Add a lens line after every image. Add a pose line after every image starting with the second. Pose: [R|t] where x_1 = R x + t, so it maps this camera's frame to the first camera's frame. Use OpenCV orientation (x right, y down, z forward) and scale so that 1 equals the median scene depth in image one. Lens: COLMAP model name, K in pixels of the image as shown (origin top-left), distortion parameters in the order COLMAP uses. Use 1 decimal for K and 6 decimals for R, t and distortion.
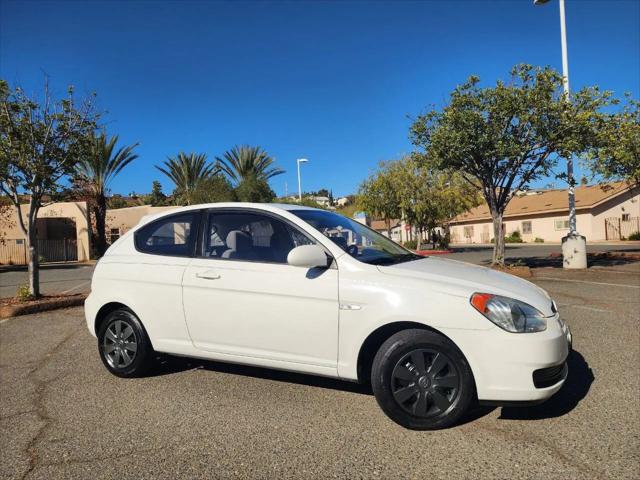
lens RADIAL K [[427.1, 0, 322.7], [0, 427.1, 242.6], [0, 0, 1]] dist [0.070858, -0.066720]
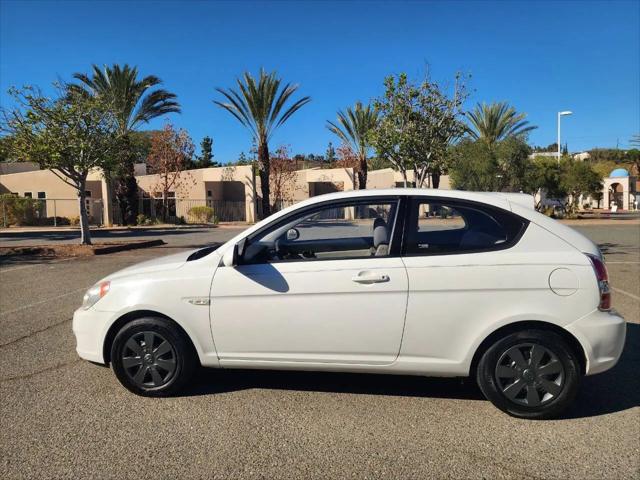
lens RADIAL K [[427.1, 0, 314.2], [0, 427.1, 231.8], [0, 0, 1]] dist [0.070858, -0.066720]
pose [[0.882402, 0.053359, -0.467460, -0.092345], [-0.021991, 0.997140, 0.072309, -0.004178], [0.469982, -0.053526, 0.881052, -0.048374]]
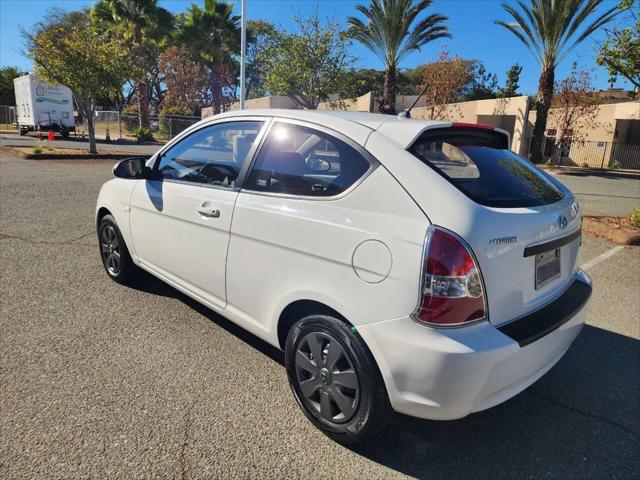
lens RADIAL K [[427.1, 0, 315.8], [0, 427.1, 234.0], [0, 0, 1]] dist [0.070858, -0.066720]
pose [[0.405279, 0.263087, -0.875519, -0.047226], [-0.077169, 0.964123, 0.253990, -0.005682], [0.910930, -0.035374, 0.411041, 0.017524]]
